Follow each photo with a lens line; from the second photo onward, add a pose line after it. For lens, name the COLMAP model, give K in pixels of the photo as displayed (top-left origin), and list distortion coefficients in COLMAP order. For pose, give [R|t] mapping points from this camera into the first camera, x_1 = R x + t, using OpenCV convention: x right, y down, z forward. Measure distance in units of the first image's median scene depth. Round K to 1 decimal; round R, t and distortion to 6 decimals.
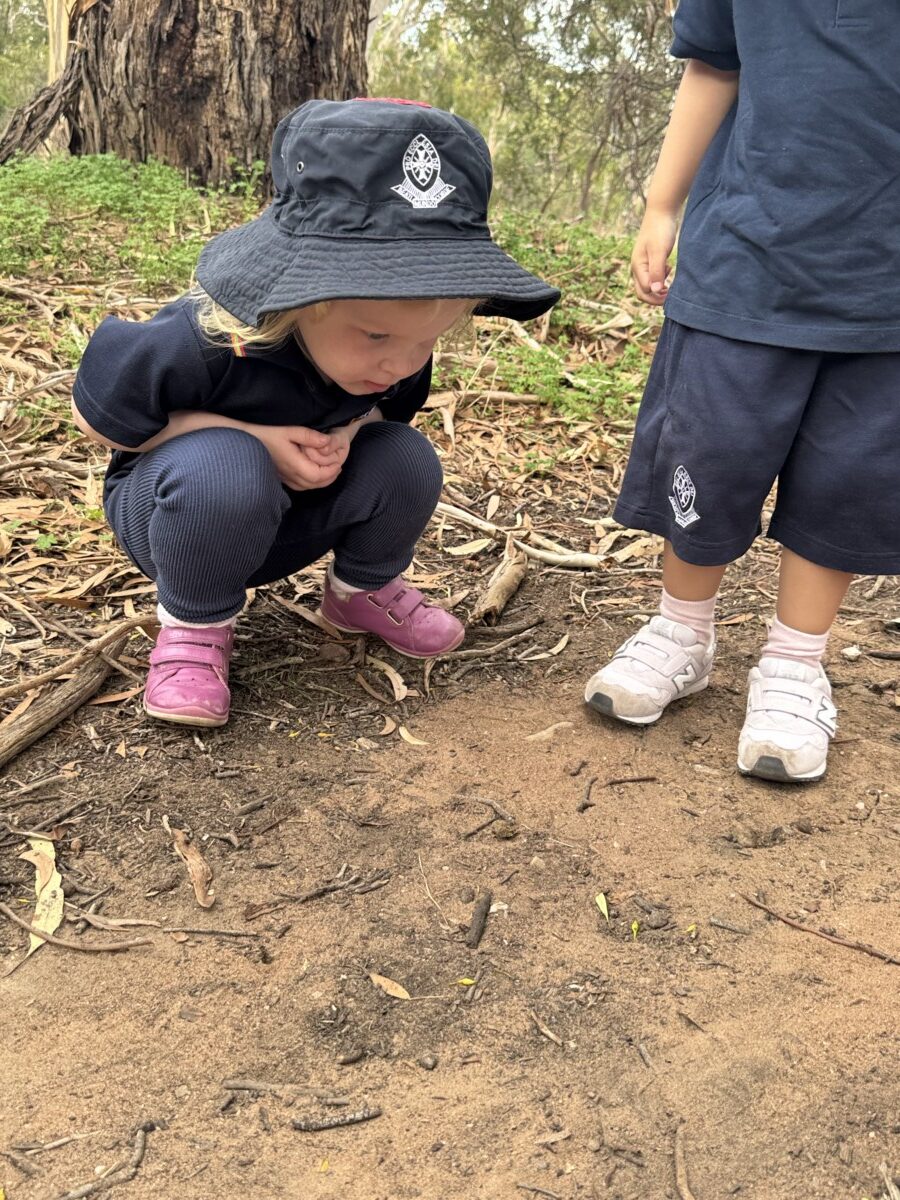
lens RADIAL K [[1027.0, 0, 450.0], [0, 1027.0, 600.0], [0, 0, 1]] dist [-0.000689, -0.213396]
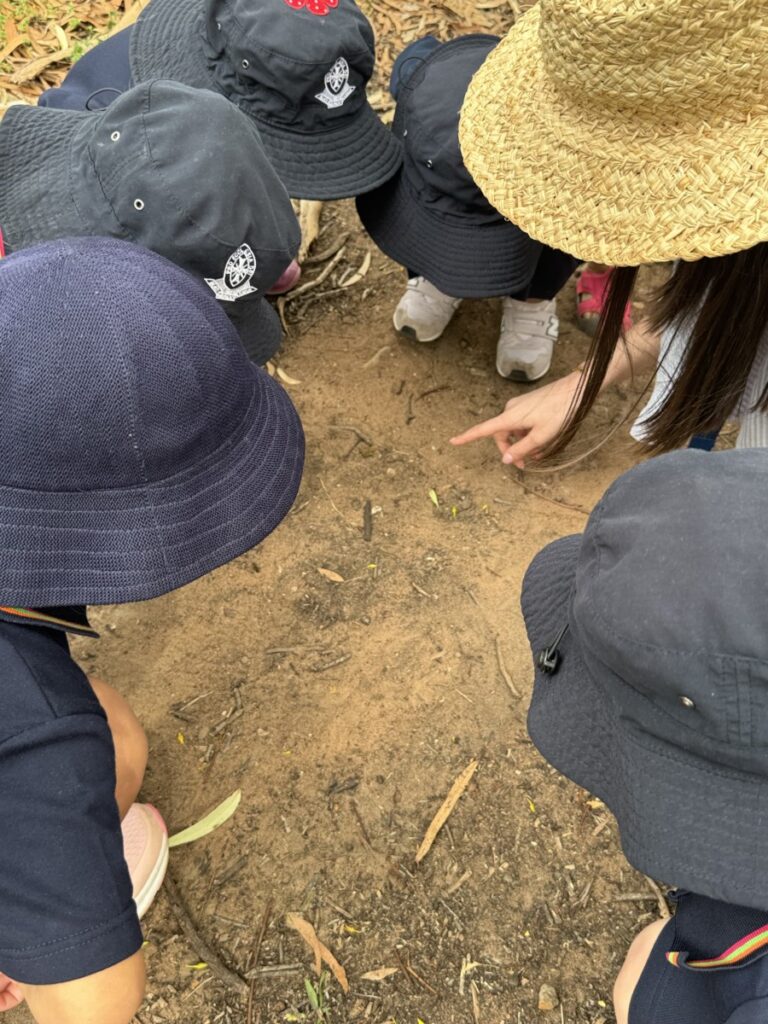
lens RADIAL K [[876.4, 0, 384.0], [0, 876.4, 512.0], [0, 0, 1]] dist [-0.000689, -0.213396]
pose [[0.974516, -0.123109, 0.187517, -0.225576], [0.014033, 0.867764, 0.496778, -0.441350], [-0.223879, -0.481487, 0.847378, -0.239049]]
